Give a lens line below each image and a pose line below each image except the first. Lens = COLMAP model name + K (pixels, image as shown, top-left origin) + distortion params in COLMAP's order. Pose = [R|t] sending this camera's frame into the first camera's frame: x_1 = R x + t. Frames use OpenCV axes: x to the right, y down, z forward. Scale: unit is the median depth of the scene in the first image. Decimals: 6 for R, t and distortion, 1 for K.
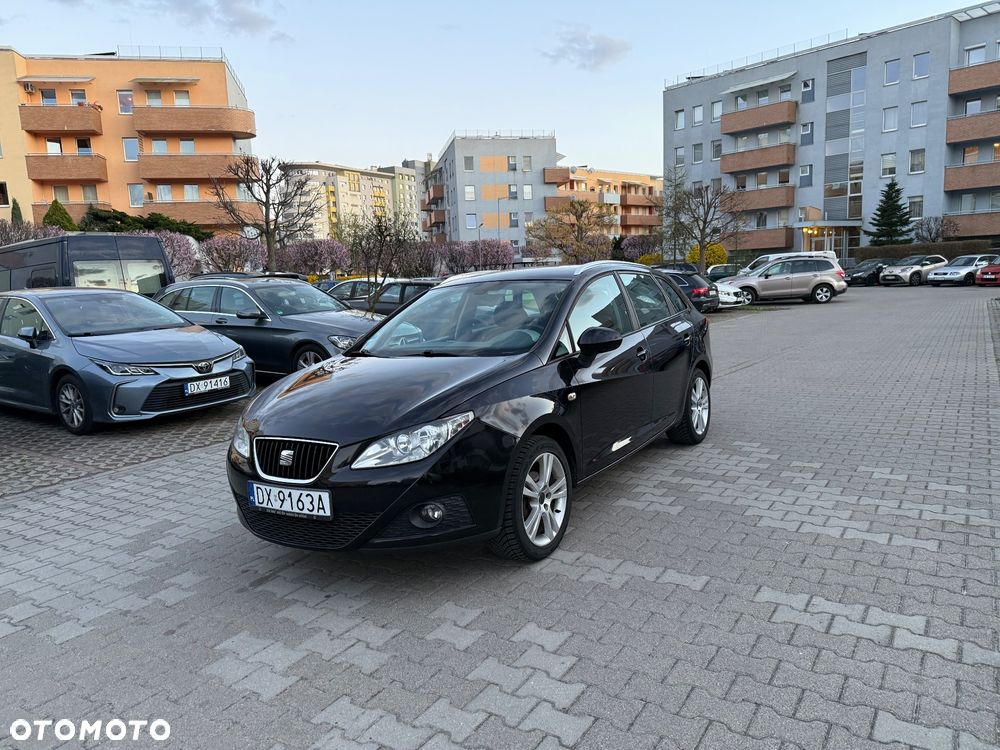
lens RADIAL K [[703.3, 0, 497.4], [0, 703.3, 384.1], [0, 0, 1]] dist [0.030782, -0.039754]
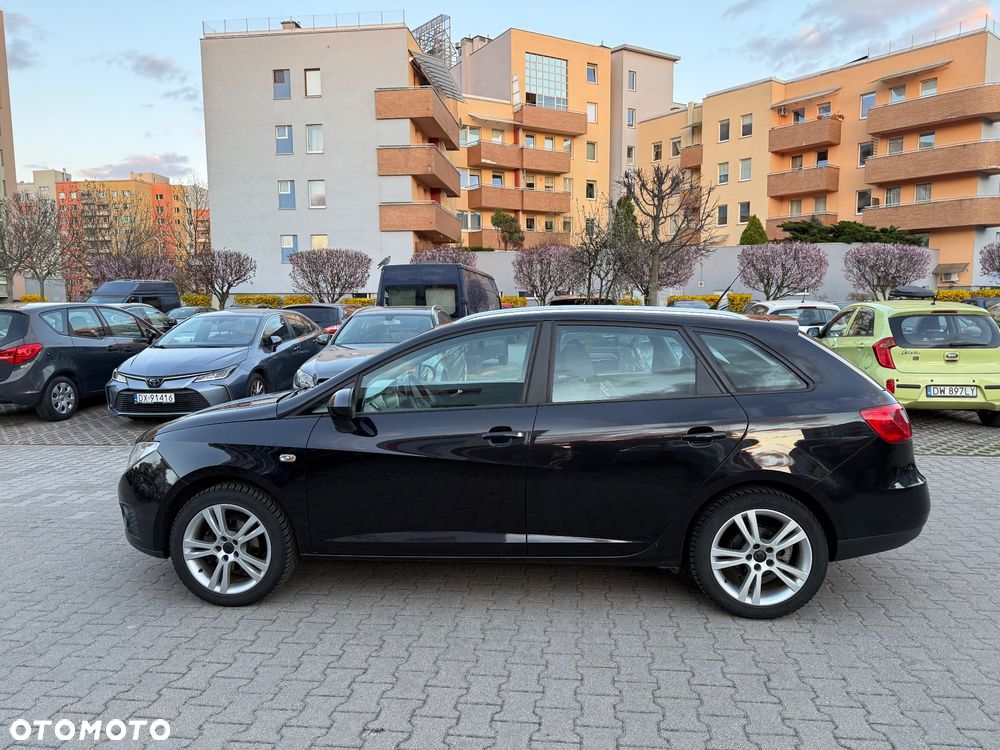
lens RADIAL K [[703.3, 0, 497.4], [0, 703.3, 384.1], [0, 0, 1]] dist [0.030782, -0.039754]
pose [[0.457426, 0.133728, -0.879135, 0.136205], [-0.141255, 0.987002, 0.076639, -0.029554], [0.877957, 0.089125, 0.470370, 0.144067]]
